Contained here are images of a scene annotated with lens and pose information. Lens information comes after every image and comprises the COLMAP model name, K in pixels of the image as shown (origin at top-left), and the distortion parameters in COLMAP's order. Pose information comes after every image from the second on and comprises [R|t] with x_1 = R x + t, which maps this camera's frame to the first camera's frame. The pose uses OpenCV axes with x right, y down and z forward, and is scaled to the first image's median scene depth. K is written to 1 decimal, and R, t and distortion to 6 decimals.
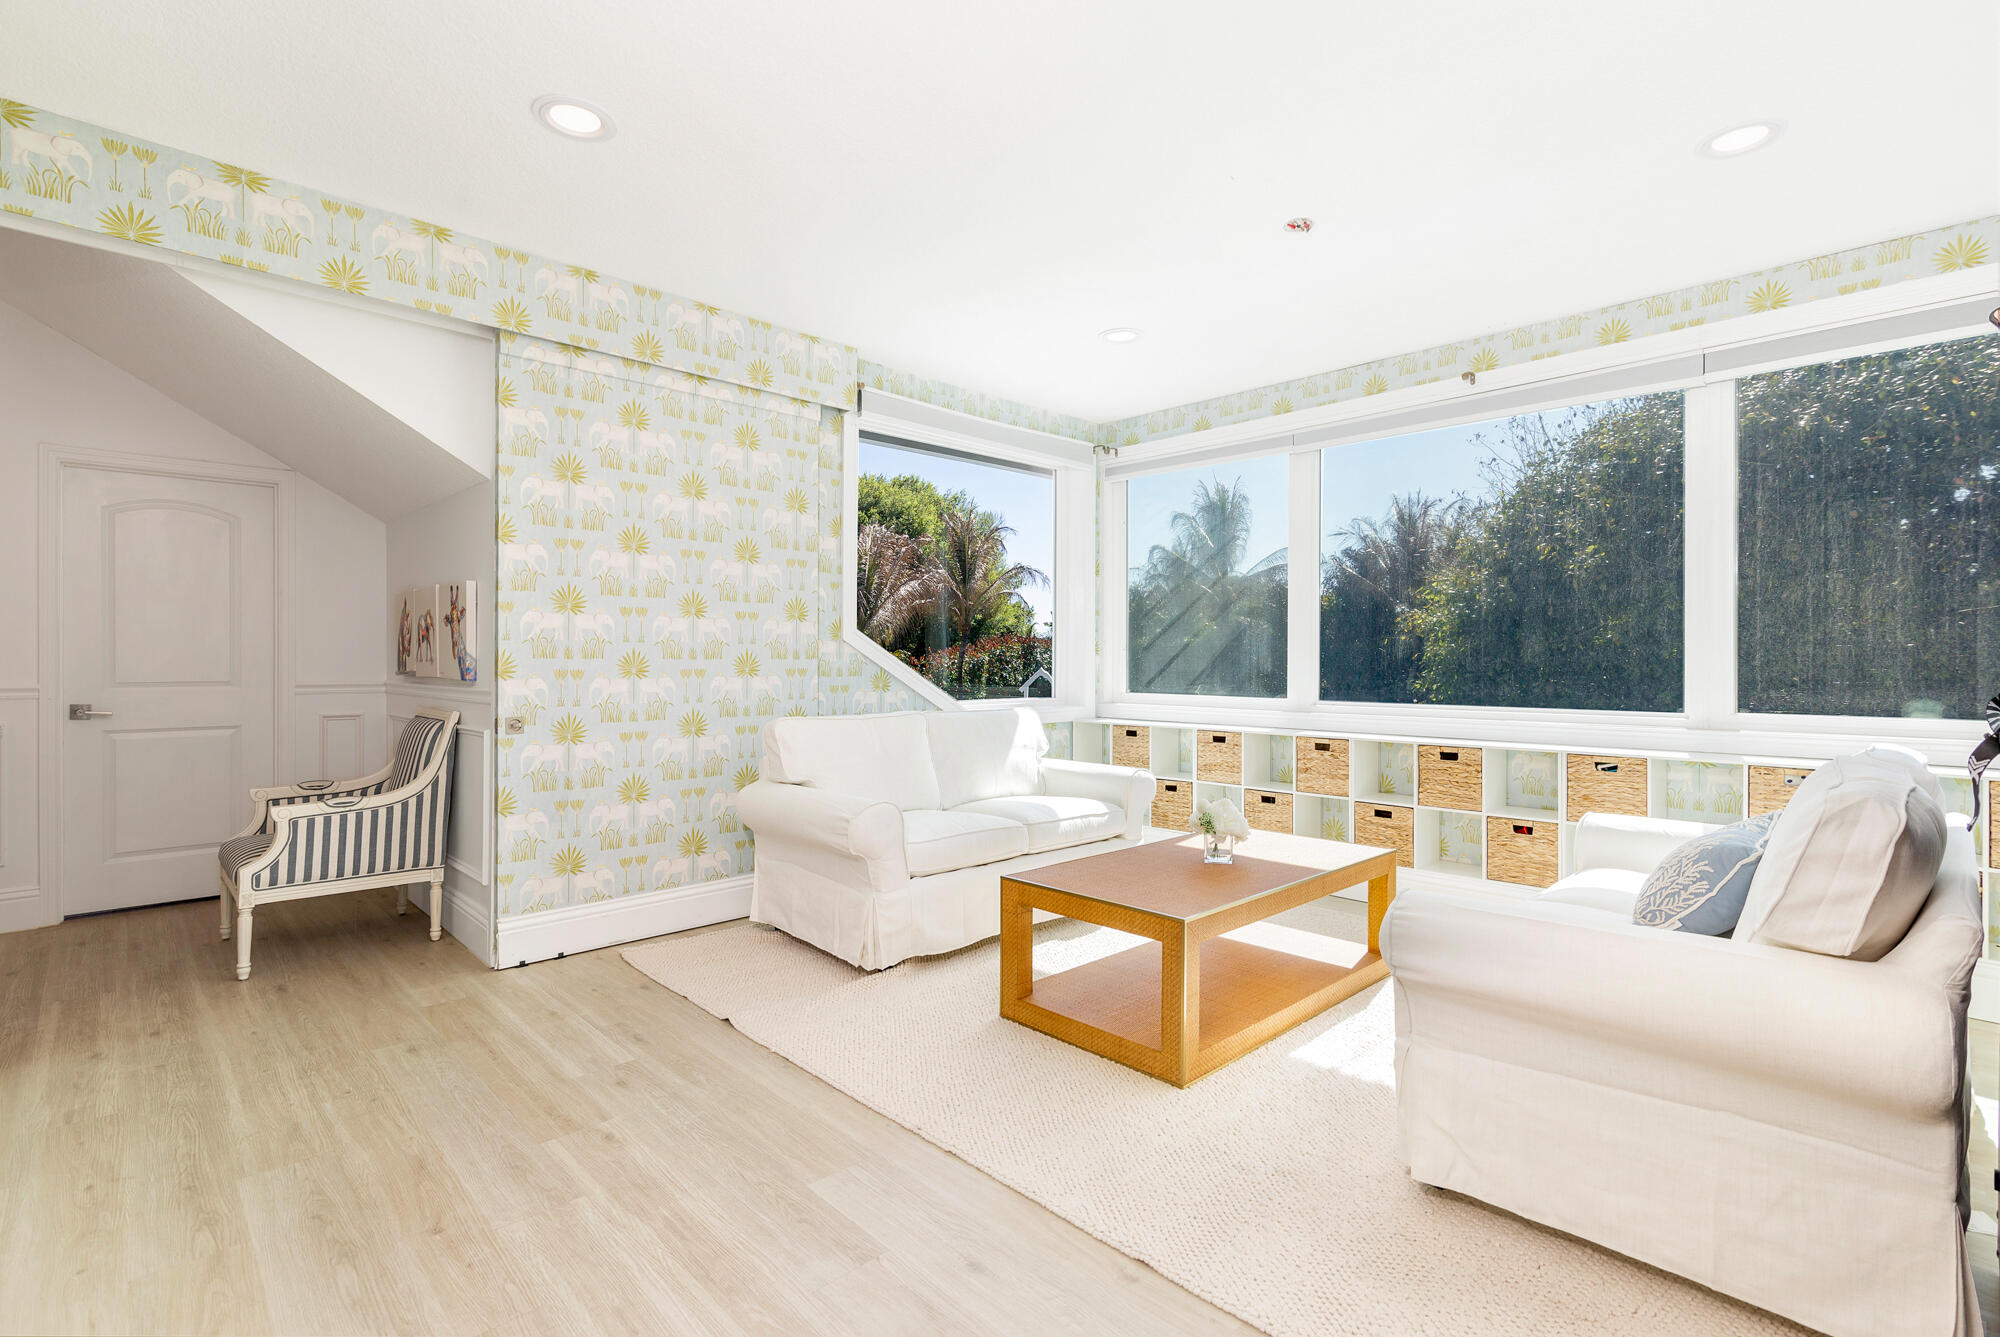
lens RADIAL K [[935.9, 0, 993.5], [0, 935.9, 662.3], [0, 0, 1]] dist [0.001694, 0.000007]
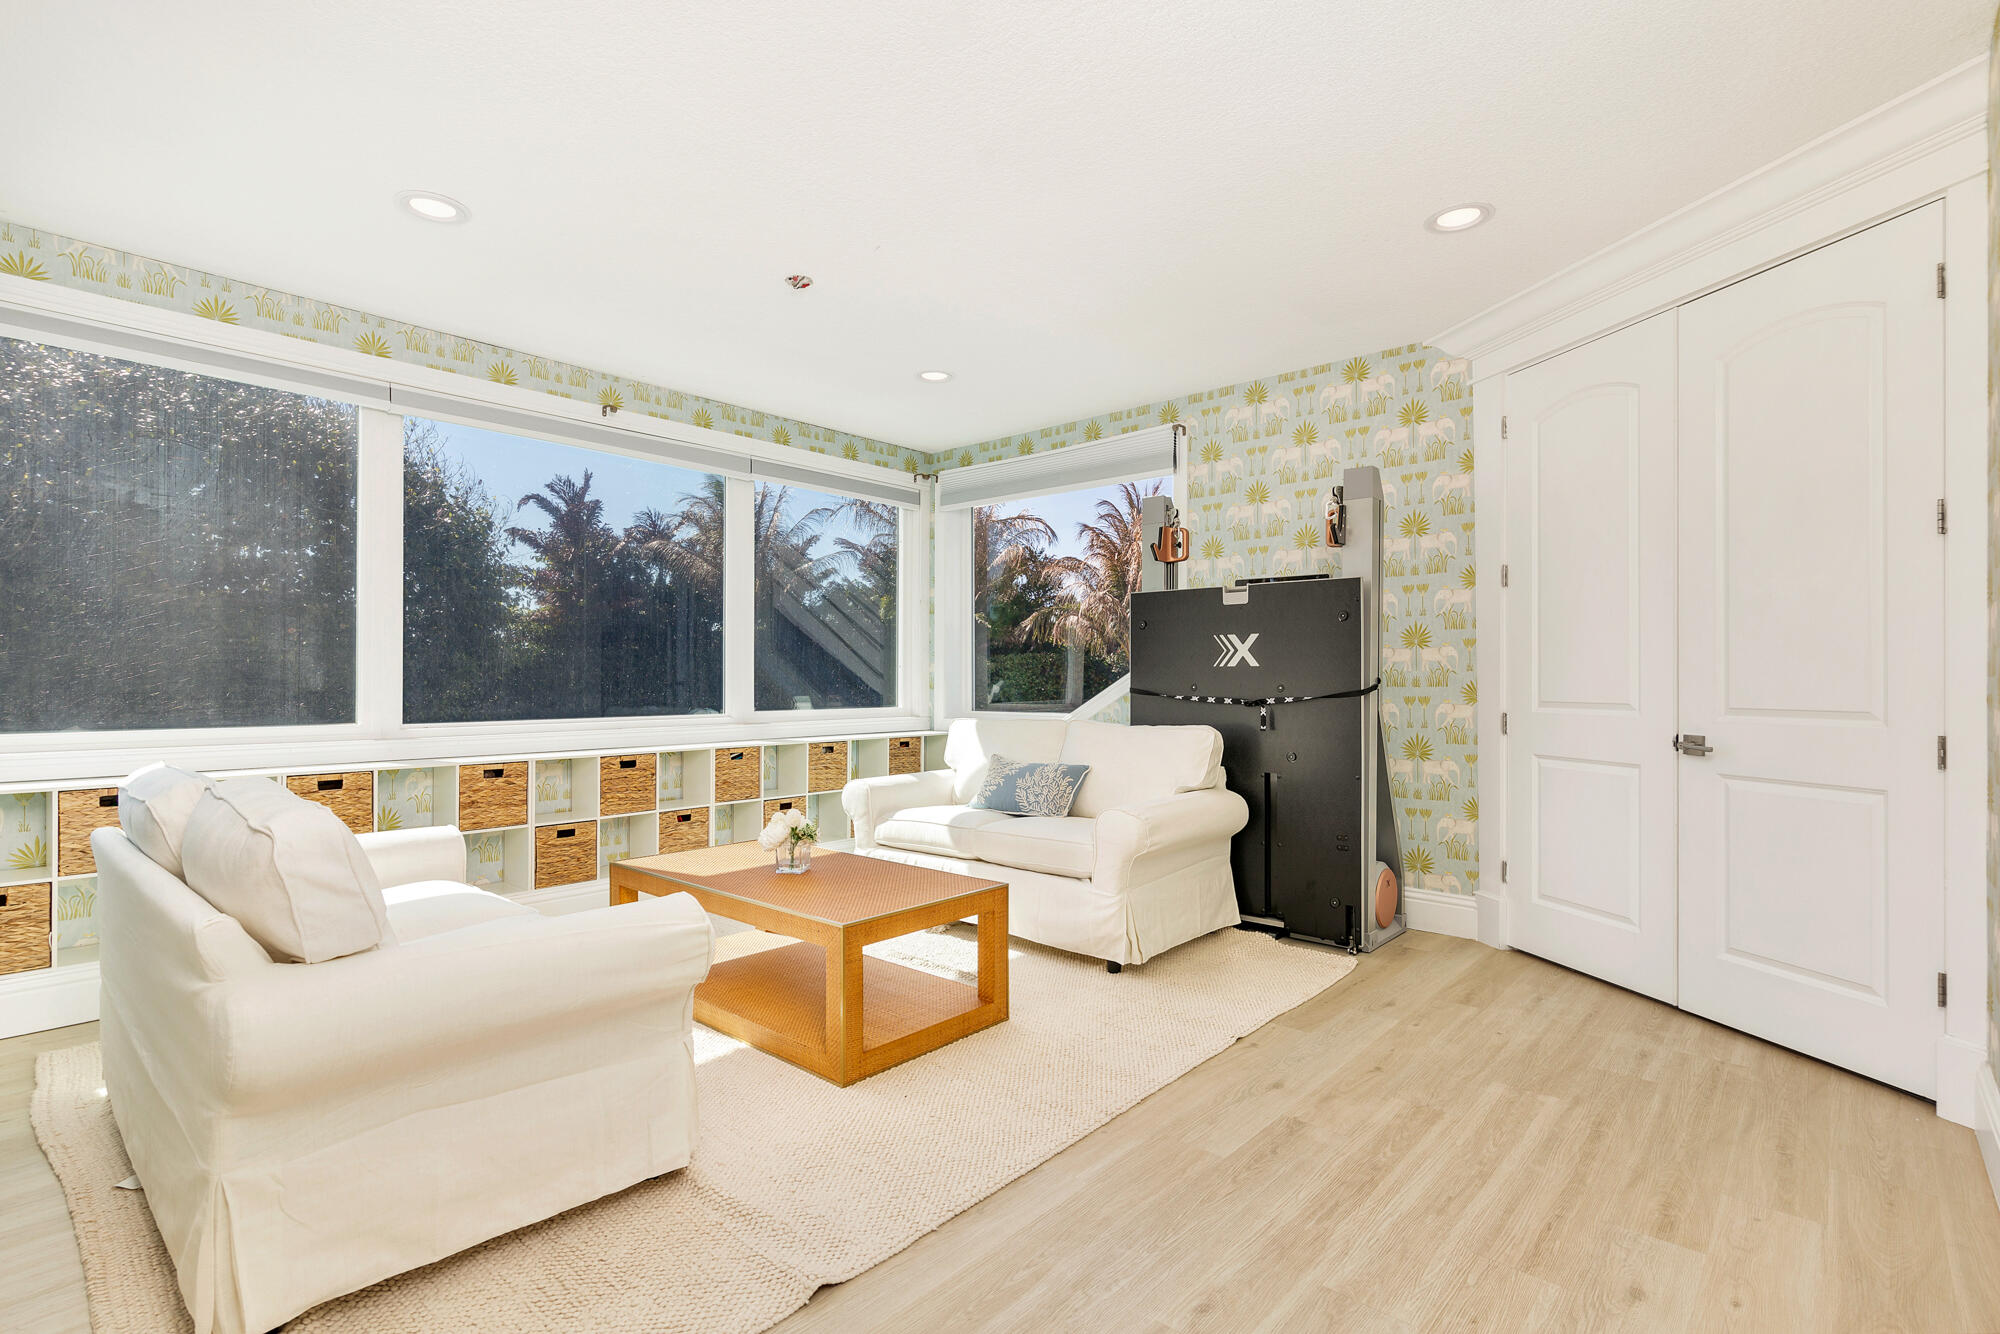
lens RADIAL K [[957.9, 0, 1000.0], [0, 957.9, 667.0], [0, 0, 1]] dist [0.002554, 0.000133]
pose [[-0.094332, 0.009837, 0.995492, -0.694876], [-0.001392, 0.999949, -0.010013, -0.000214], [-0.995540, -0.002331, -0.094313, 0.736143]]
